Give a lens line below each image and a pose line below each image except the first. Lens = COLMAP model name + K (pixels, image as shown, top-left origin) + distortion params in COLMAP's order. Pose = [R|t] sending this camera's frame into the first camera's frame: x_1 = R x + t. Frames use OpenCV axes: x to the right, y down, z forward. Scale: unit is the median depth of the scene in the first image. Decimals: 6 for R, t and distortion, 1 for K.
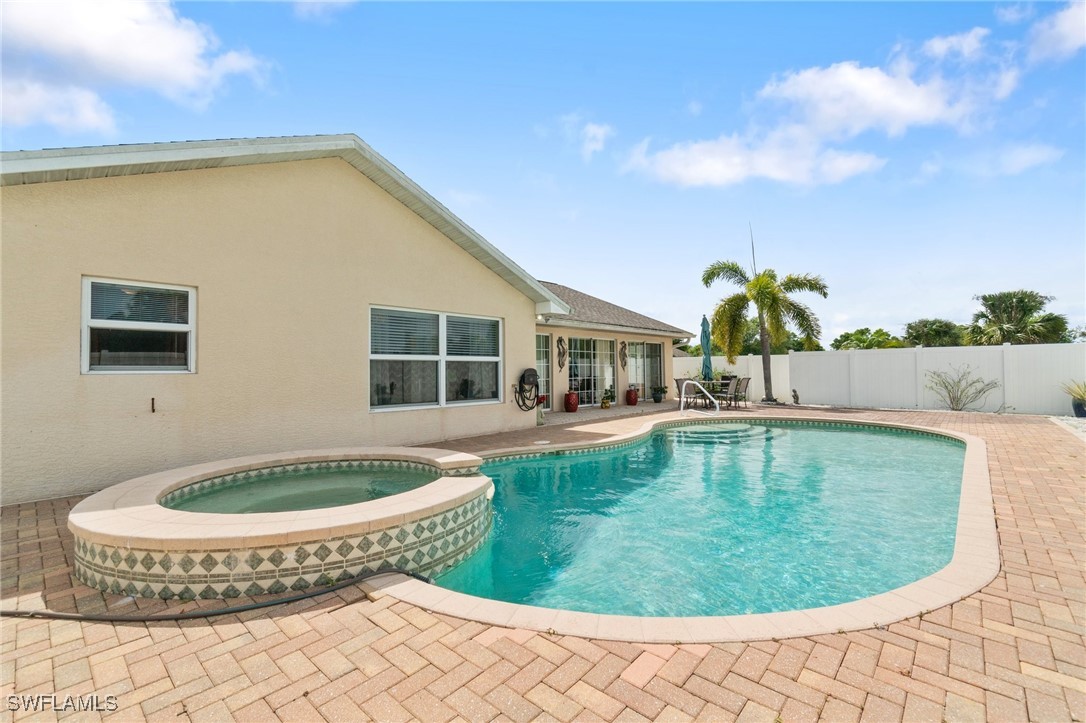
lens RADIAL K [[471.6, 0, 538.7], [0, 471.6, 353.5], [0, 0, 1]] dist [-0.000426, -0.000083]
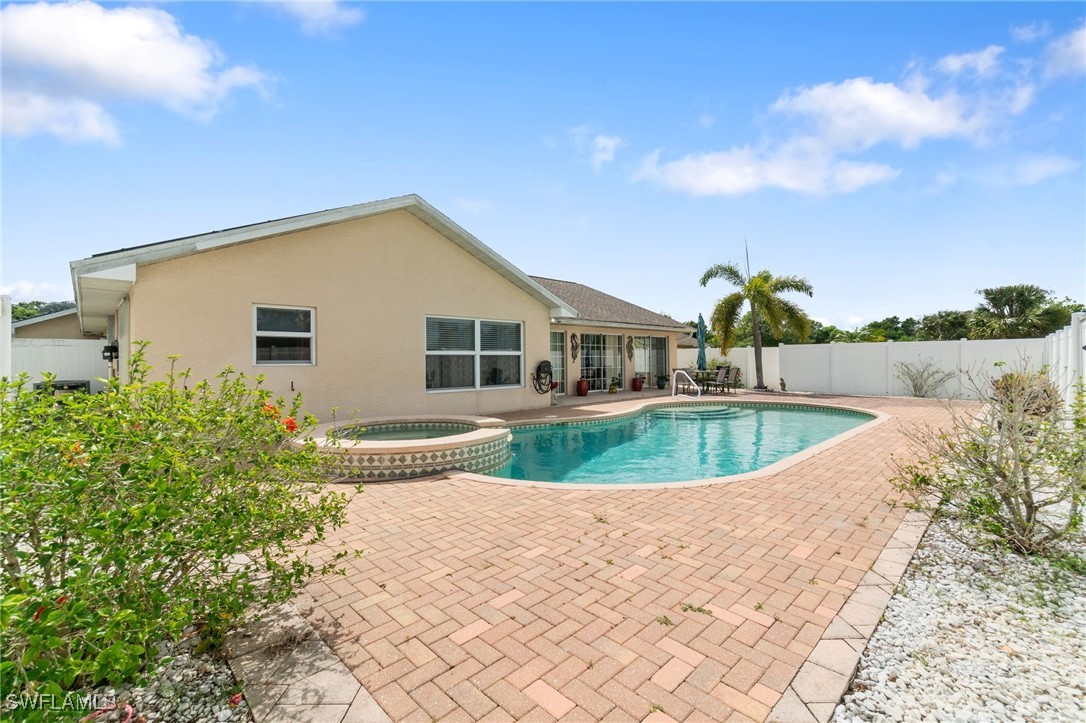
lens RADIAL K [[471.6, 0, 537.4], [0, 471.6, 356.2], [0, 0, 1]] dist [-0.000426, -0.000083]
pose [[0.997938, 0.001634, -0.064167, 0.046410], [0.000415, 0.999491, 0.031903, -0.022195], [0.064186, -0.031864, 0.997429, -0.293593]]
